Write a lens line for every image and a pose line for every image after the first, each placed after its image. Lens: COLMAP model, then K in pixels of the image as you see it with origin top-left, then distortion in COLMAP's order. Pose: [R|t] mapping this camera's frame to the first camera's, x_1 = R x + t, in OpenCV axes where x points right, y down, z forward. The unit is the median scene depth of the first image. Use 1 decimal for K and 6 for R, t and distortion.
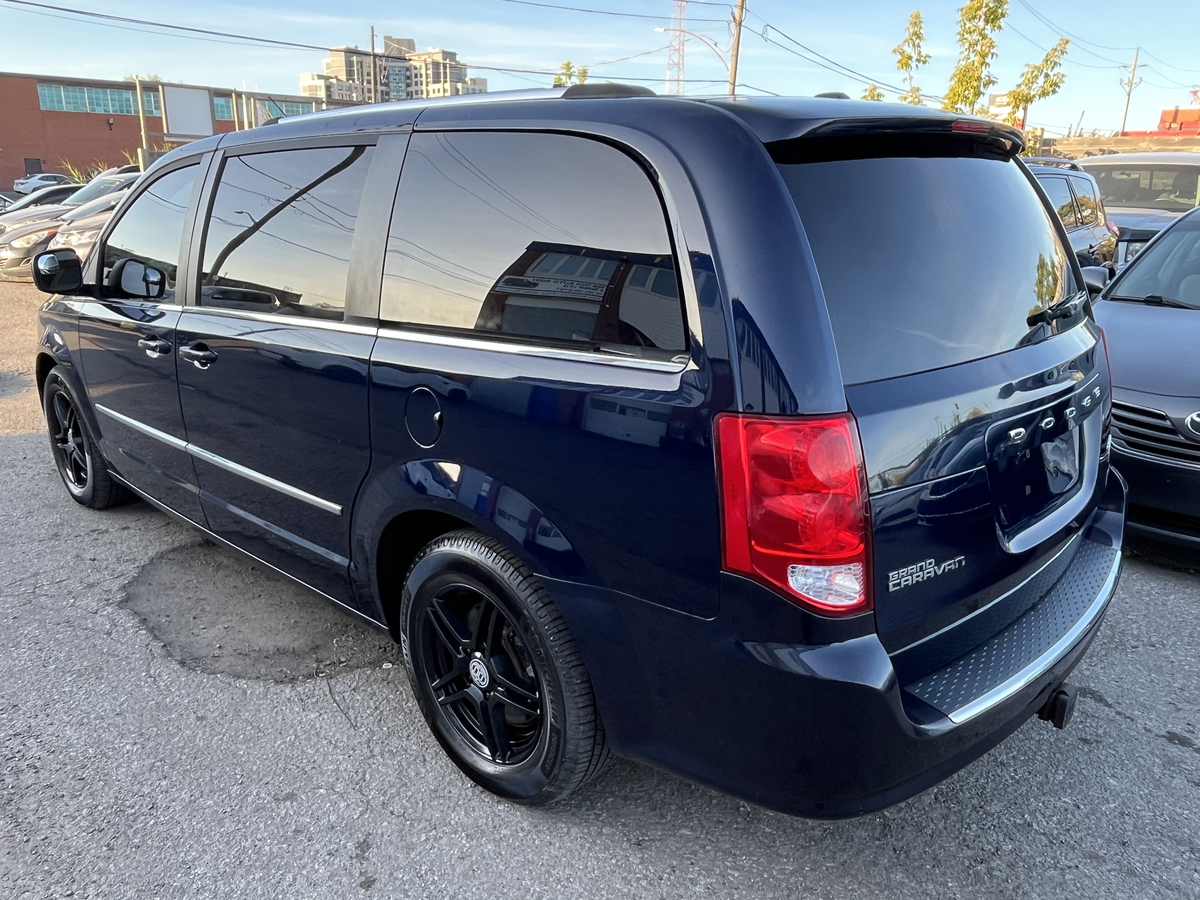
lens RADIAL K [[878.6, 0, 599.5], [0, 878.6, 447.5], [0, 0, 1]] dist [-0.005416, -0.000224]
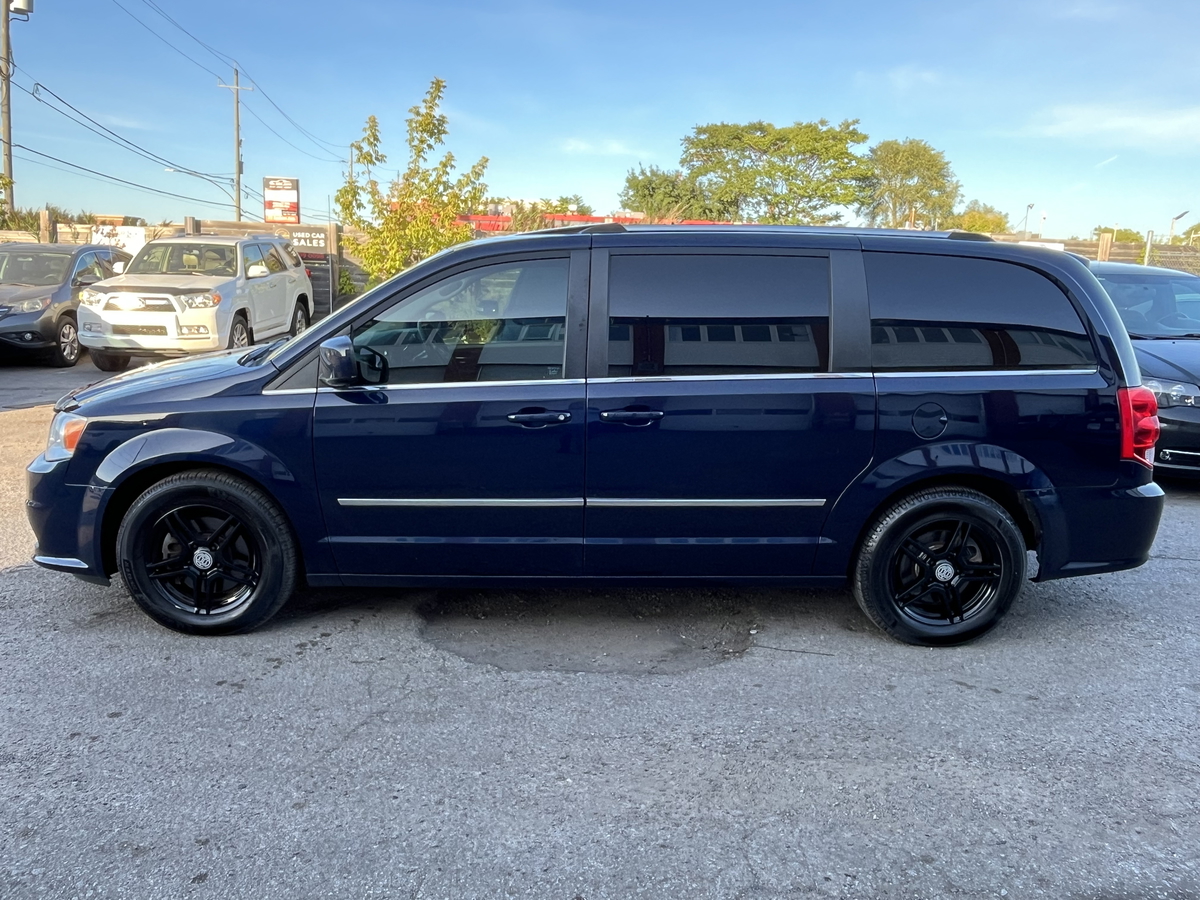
lens RADIAL K [[878.6, 0, 594.8], [0, 878.6, 455.2], [0, 0, 1]] dist [-0.005416, -0.000224]
pose [[0.704320, -0.130021, 0.697873, -1.721821], [0.179766, 0.983708, 0.001848, -0.082318], [-0.686744, 0.124152, 0.716219, 0.230964]]
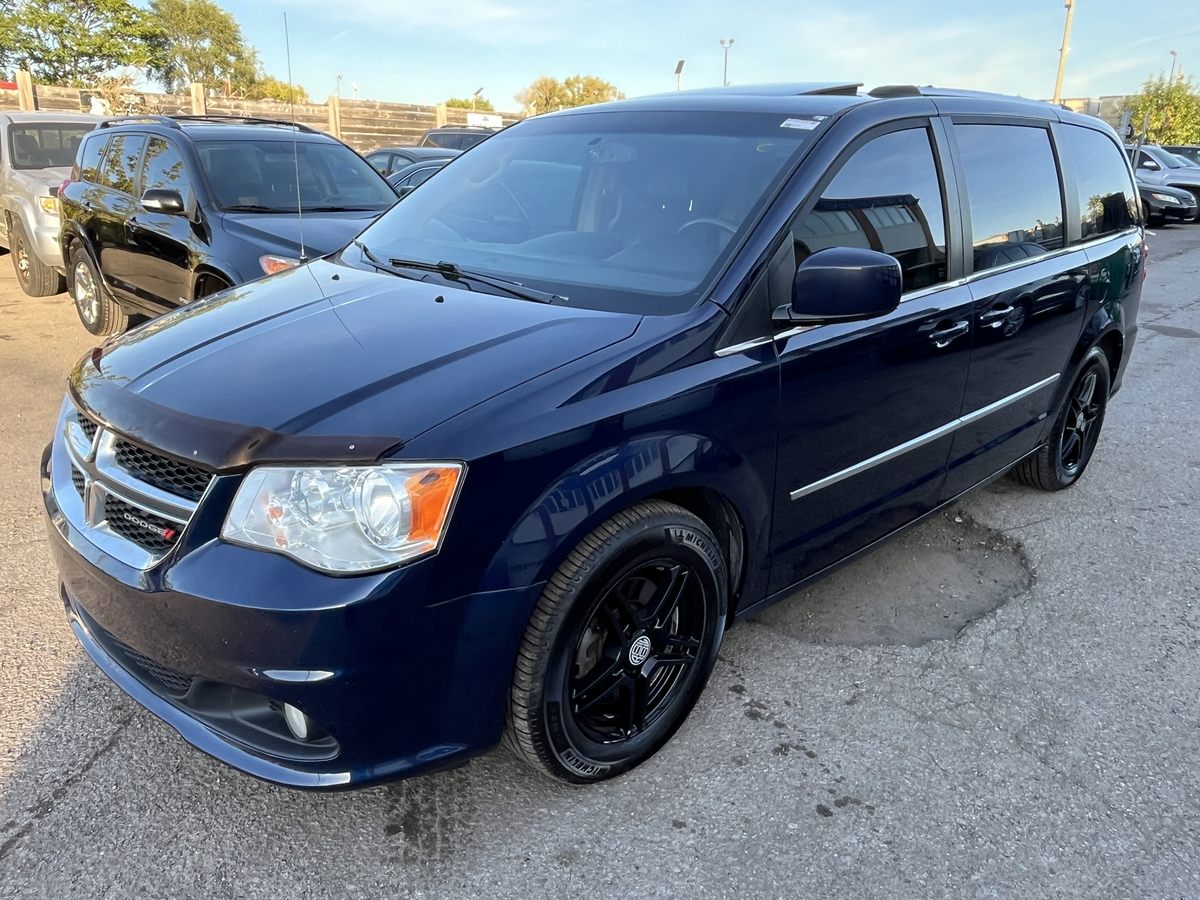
lens RADIAL K [[878.6, 0, 609.1], [0, 878.6, 449.2], [0, 0, 1]] dist [-0.005416, -0.000224]
pose [[0.050267, -0.314787, 0.947830, -1.726277], [0.270490, 0.917852, 0.290486, -0.090009], [-0.961410, 0.241777, 0.131284, 0.258492]]
